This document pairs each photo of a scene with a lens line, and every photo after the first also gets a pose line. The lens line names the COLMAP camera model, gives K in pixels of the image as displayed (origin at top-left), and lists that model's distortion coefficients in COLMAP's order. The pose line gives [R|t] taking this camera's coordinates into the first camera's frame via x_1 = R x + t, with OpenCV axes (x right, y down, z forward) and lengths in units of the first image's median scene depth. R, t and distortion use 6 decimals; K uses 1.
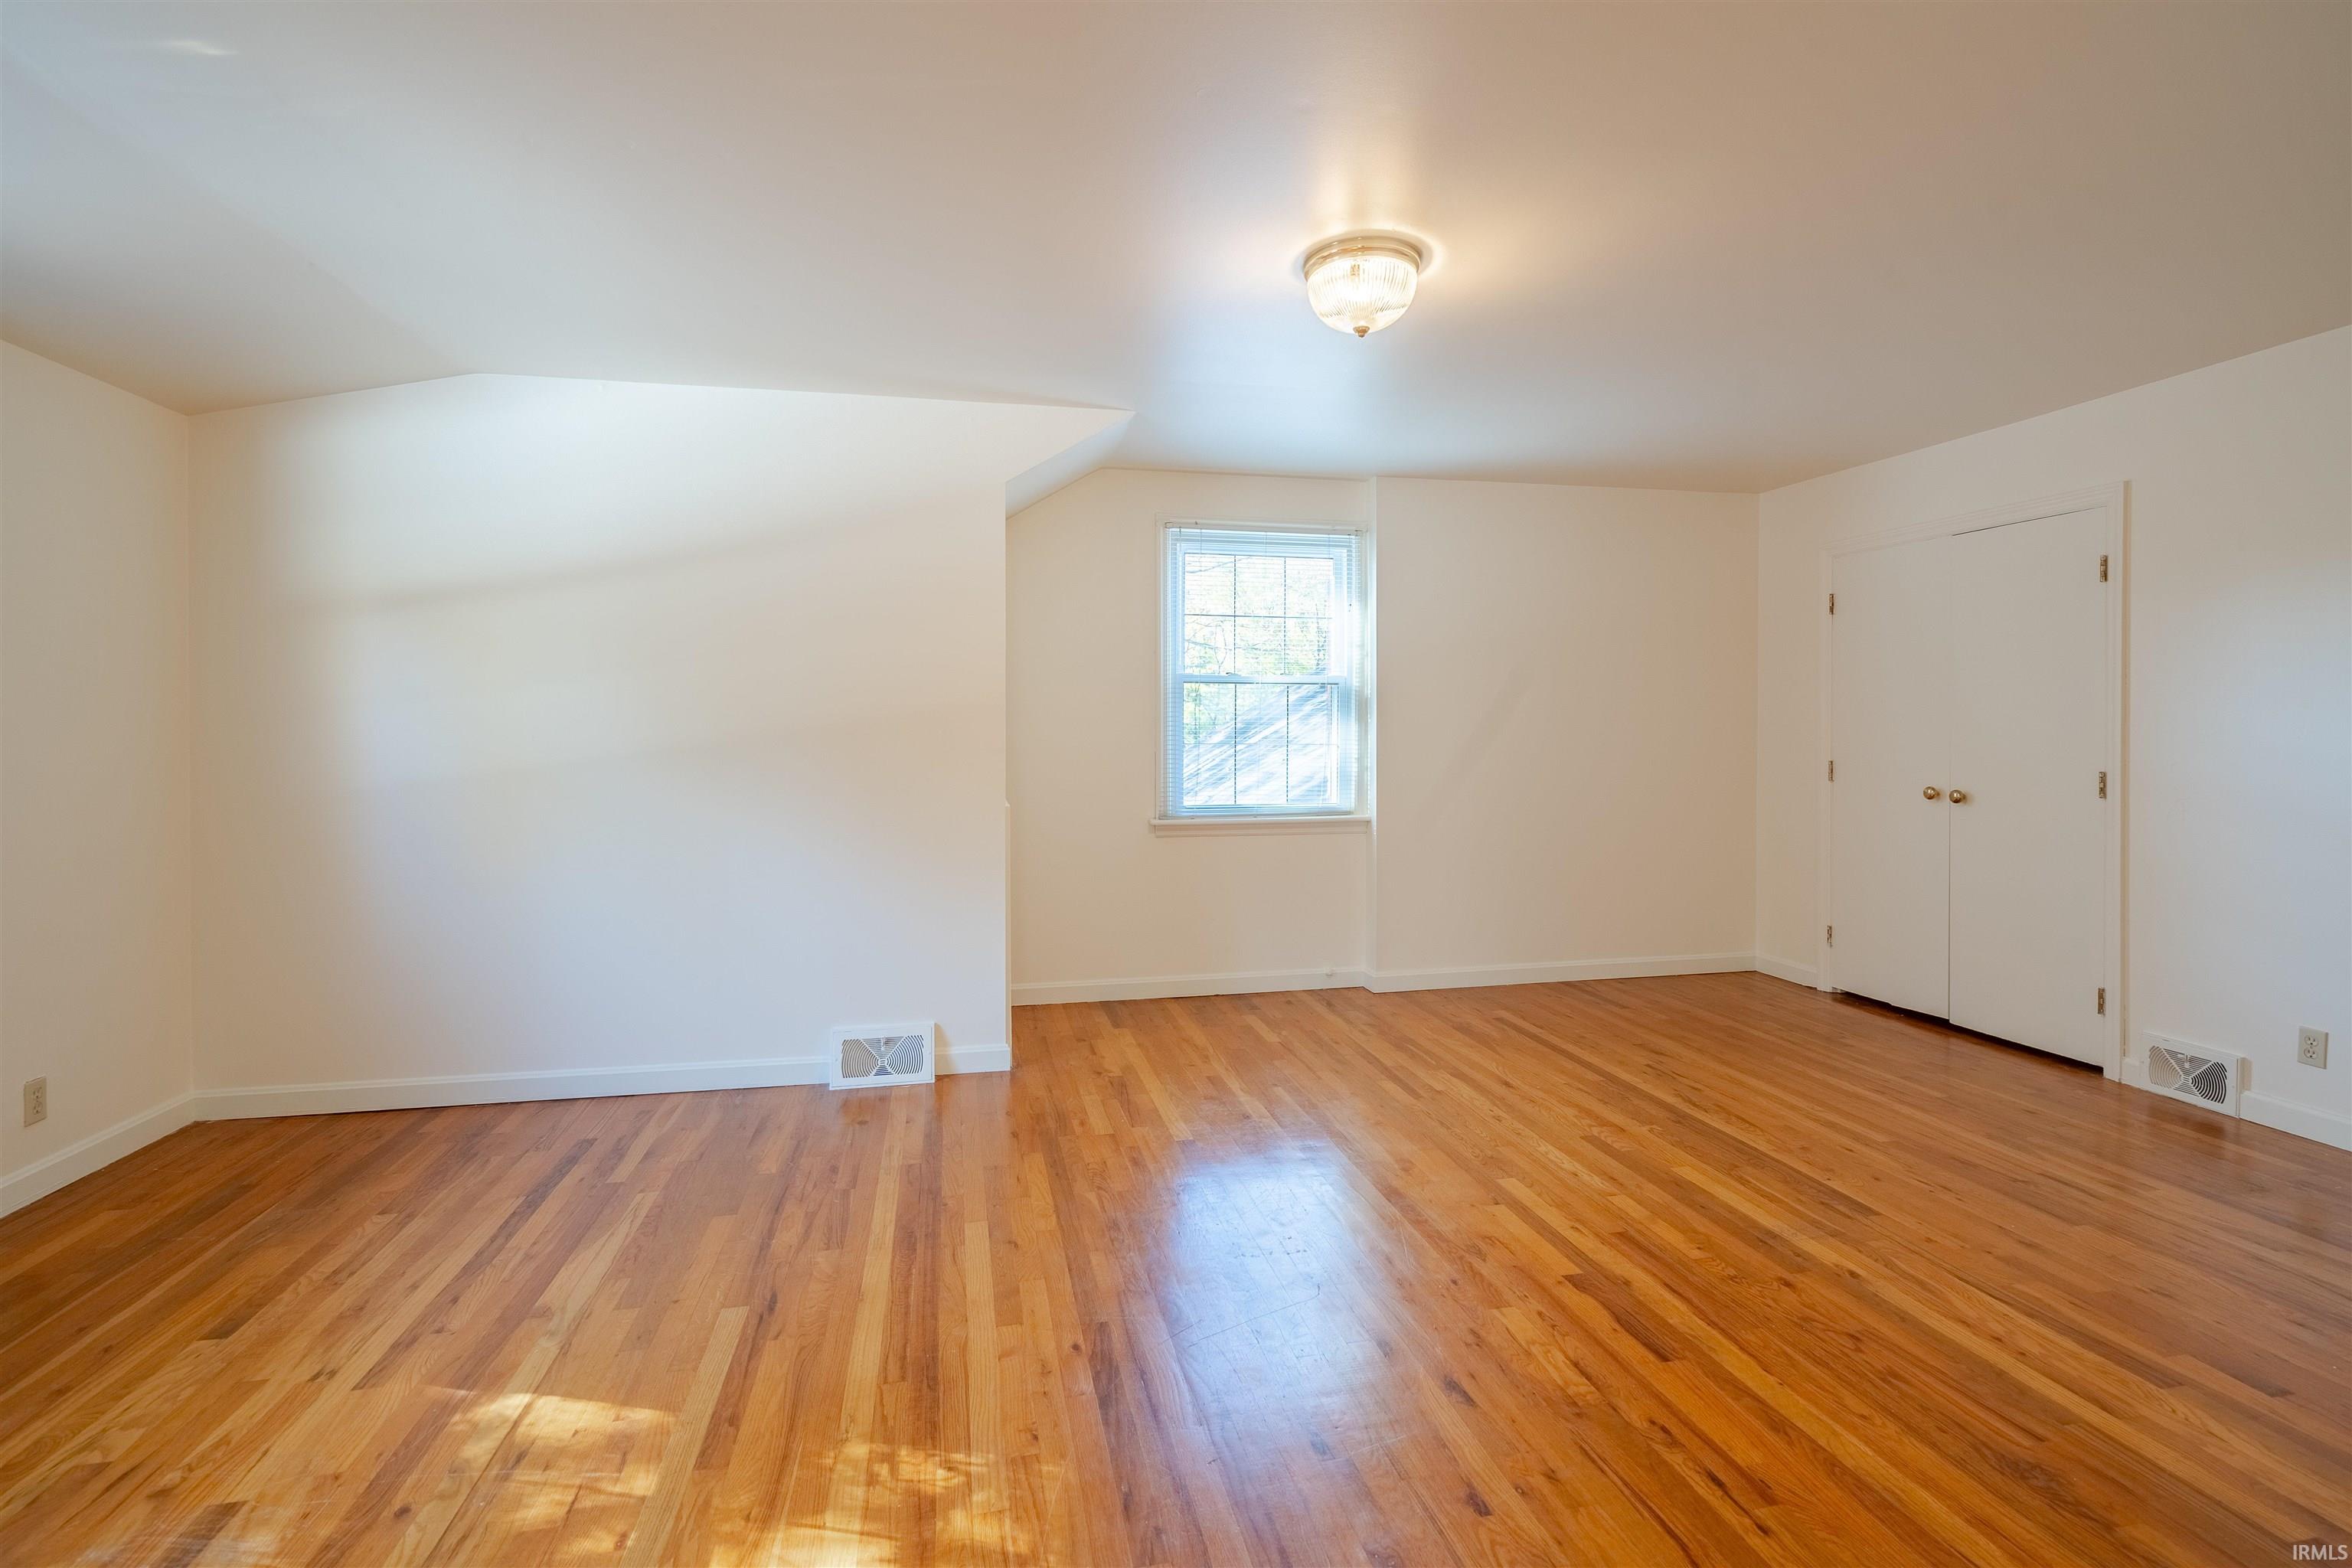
lens RADIAL K [[1056.3, 0, 1173.8], [0, 1056.3, 777.8], [0, 0, 1]] dist [-0.003125, 0.000658]
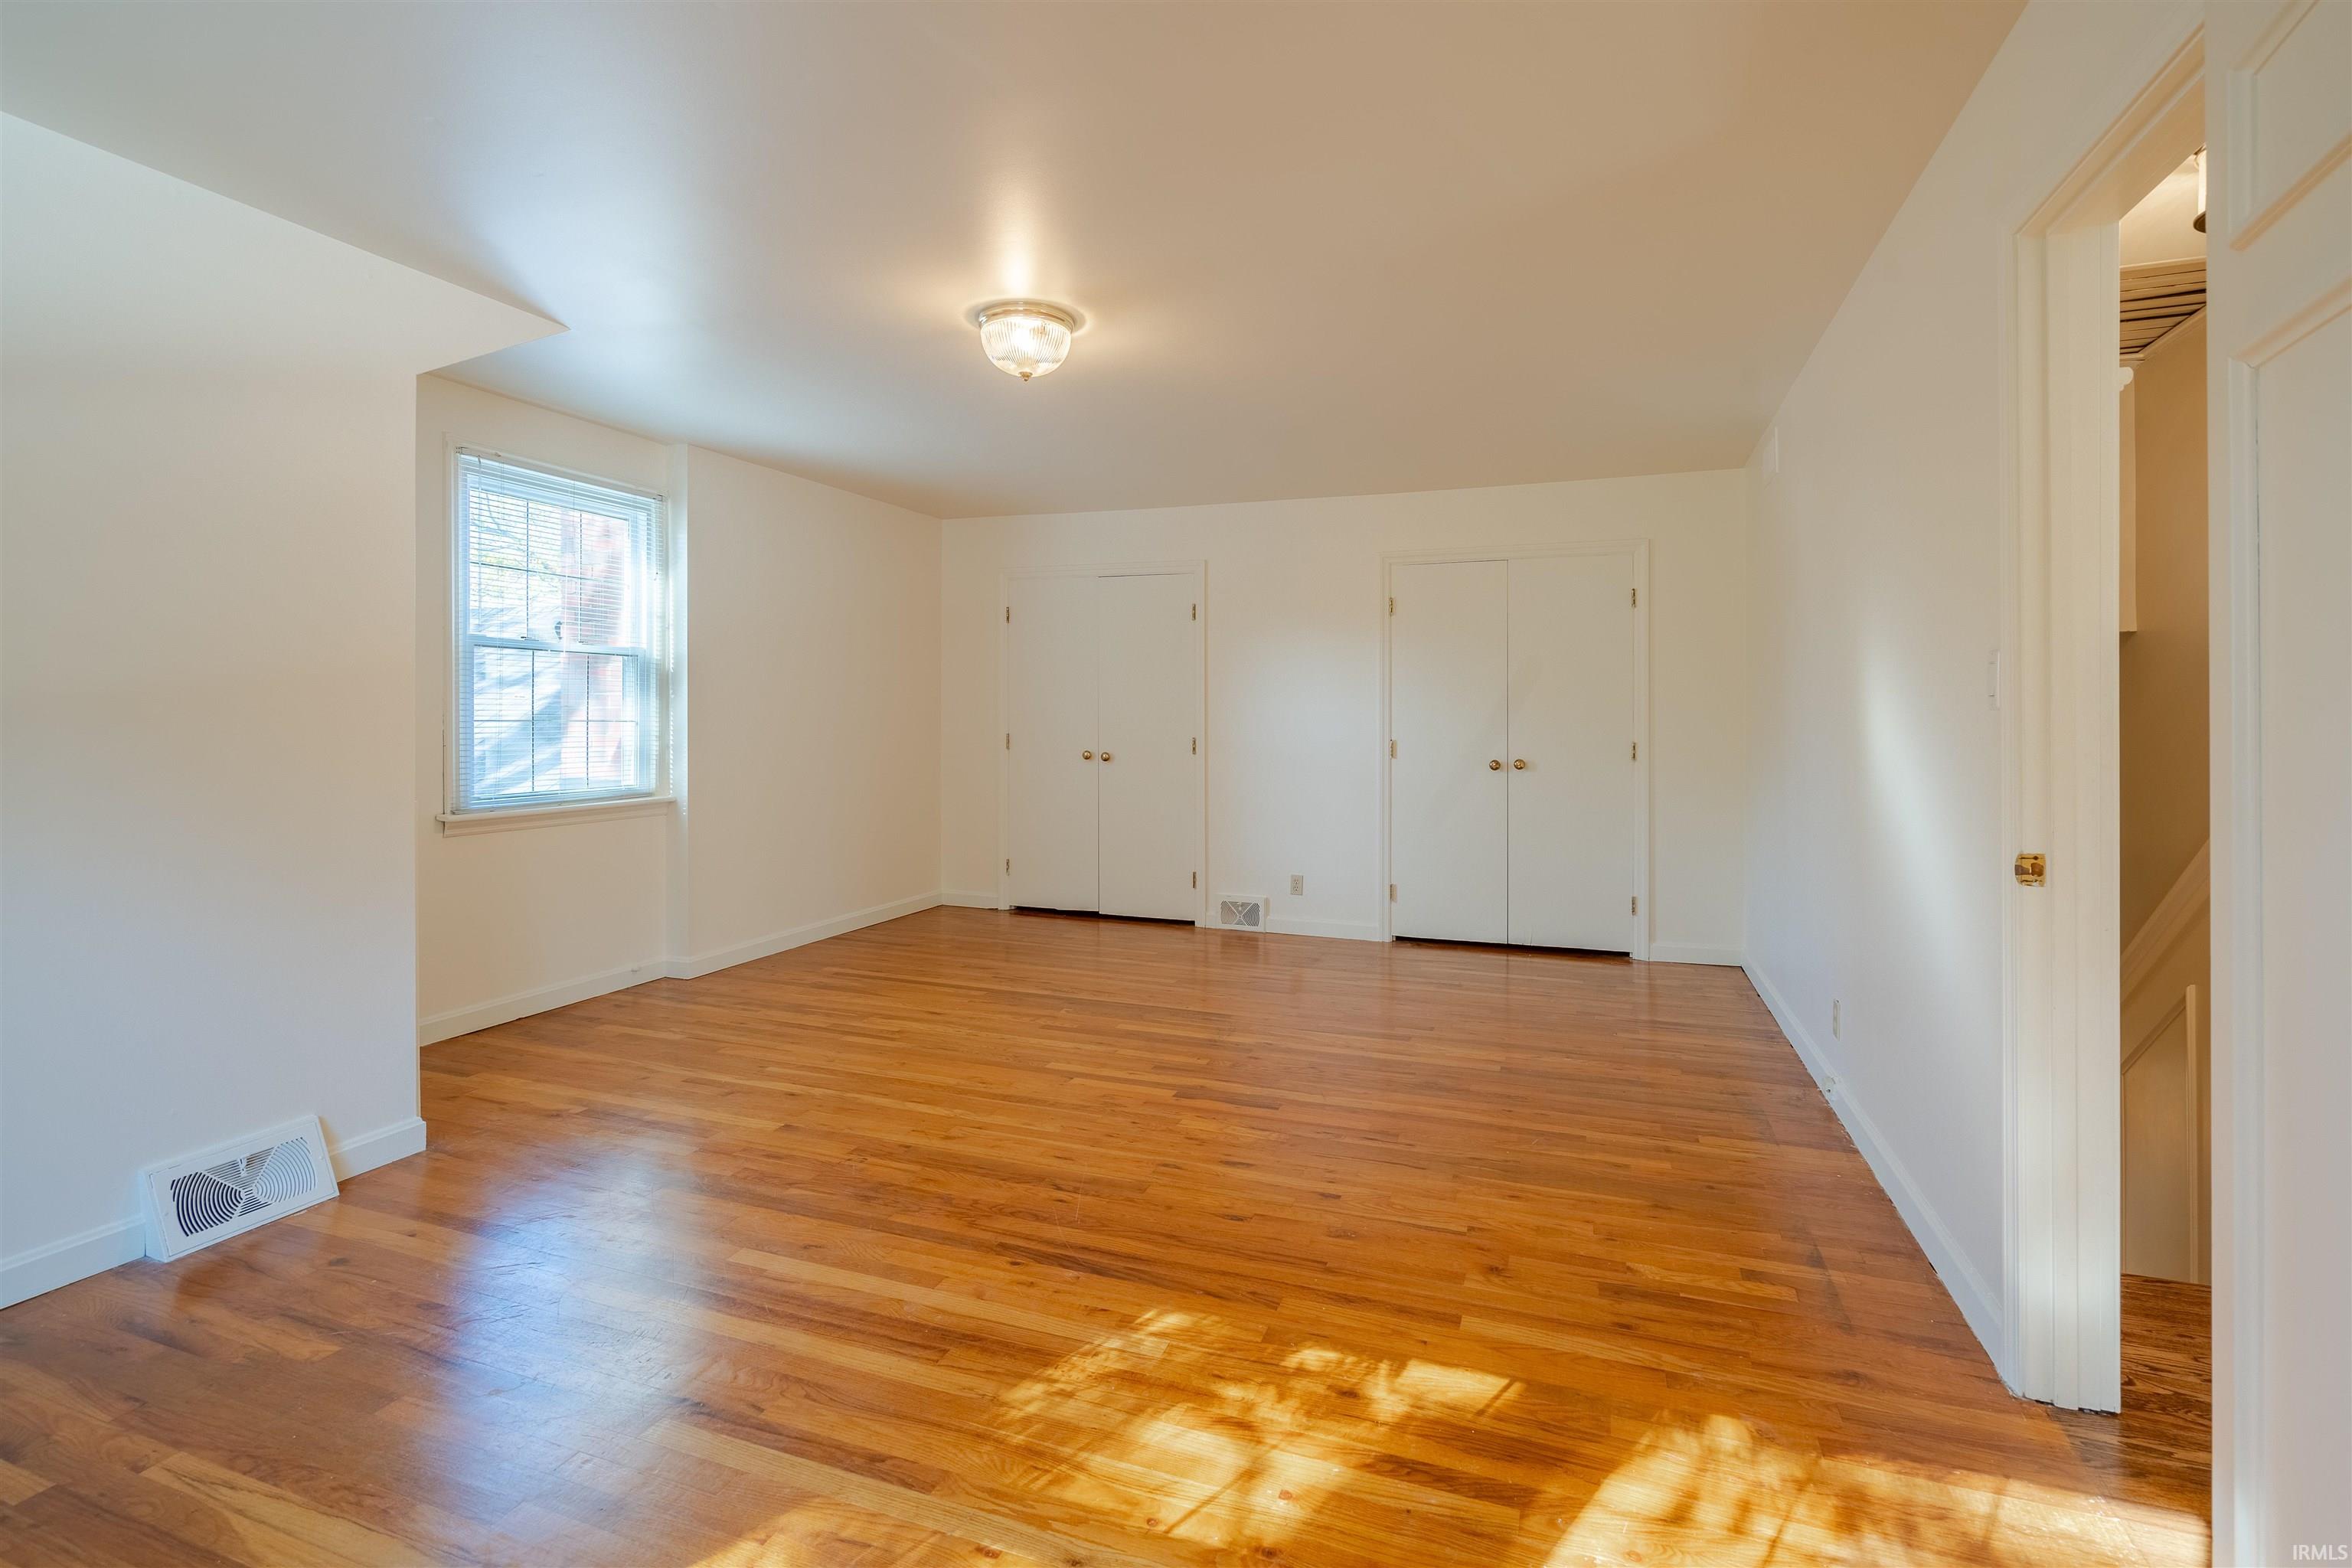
lens RADIAL K [[1077.5, 0, 1157.8], [0, 1077.5, 733.1], [0, 0, 1]] dist [-0.000010, 0.000661]
pose [[0.545364, -0.007244, 0.838168, -0.516876], [0.025984, 0.999628, -0.008267, -0.001172], [-0.837796, 0.026287, 0.545350, 0.133052]]
